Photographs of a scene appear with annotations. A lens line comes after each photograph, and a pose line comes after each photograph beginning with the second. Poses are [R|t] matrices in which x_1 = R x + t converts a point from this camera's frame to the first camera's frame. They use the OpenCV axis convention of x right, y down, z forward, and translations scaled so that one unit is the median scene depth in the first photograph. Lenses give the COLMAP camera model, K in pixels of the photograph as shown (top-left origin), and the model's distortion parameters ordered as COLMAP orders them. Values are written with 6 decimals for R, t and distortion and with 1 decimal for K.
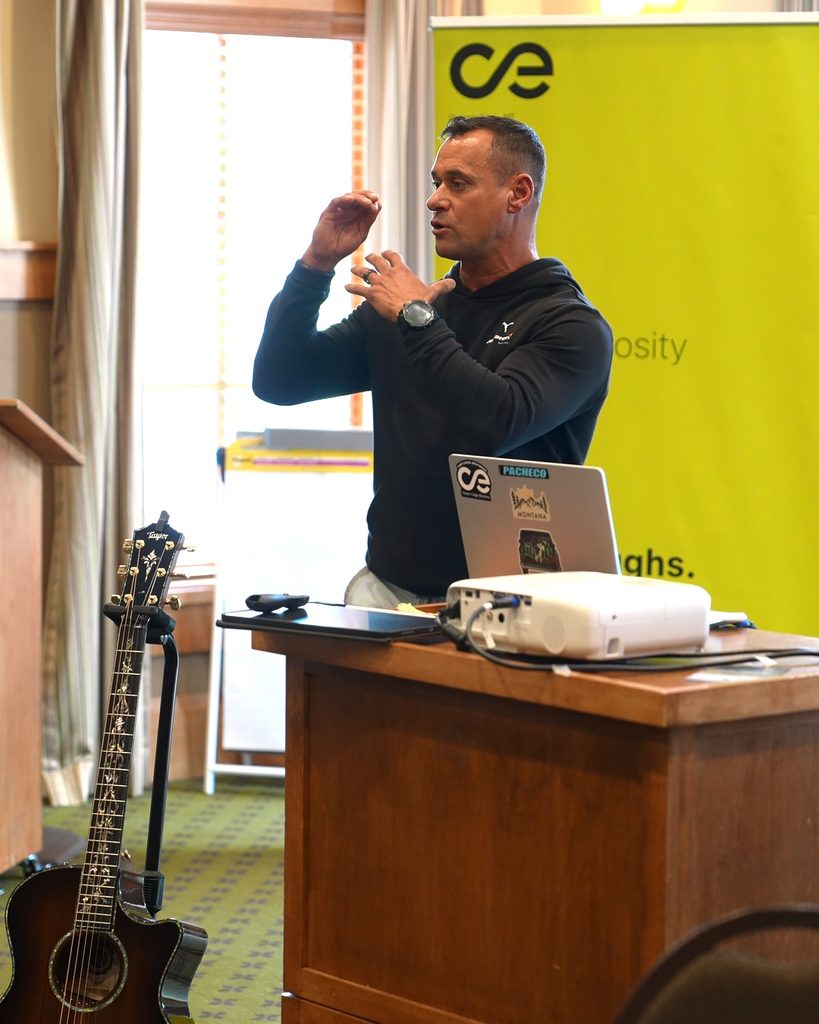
lens RADIAL K [[3188.8, 0, 406.5], [0, 3188.8, 516.9], [0, 0, 1]] dist [-0.007394, 0.000000]
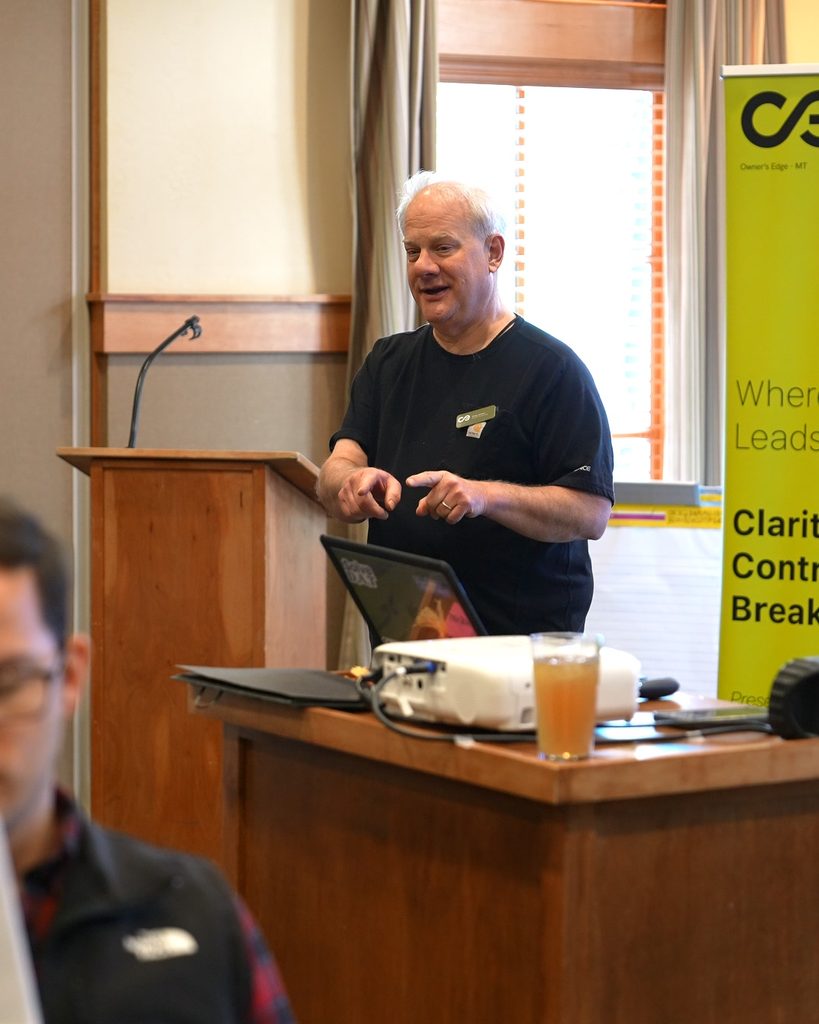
lens RADIAL K [[3188.8, 0, 434.3], [0, 3188.8, 483.9], [0, 0, 1]] dist [-0.007394, 0.000000]
pose [[0.993082, 0.002176, -0.117403, 0.146646], [-0.005313, 0.999637, -0.026417, -0.002916], [0.117303, 0.026858, 0.992733, 0.058023]]
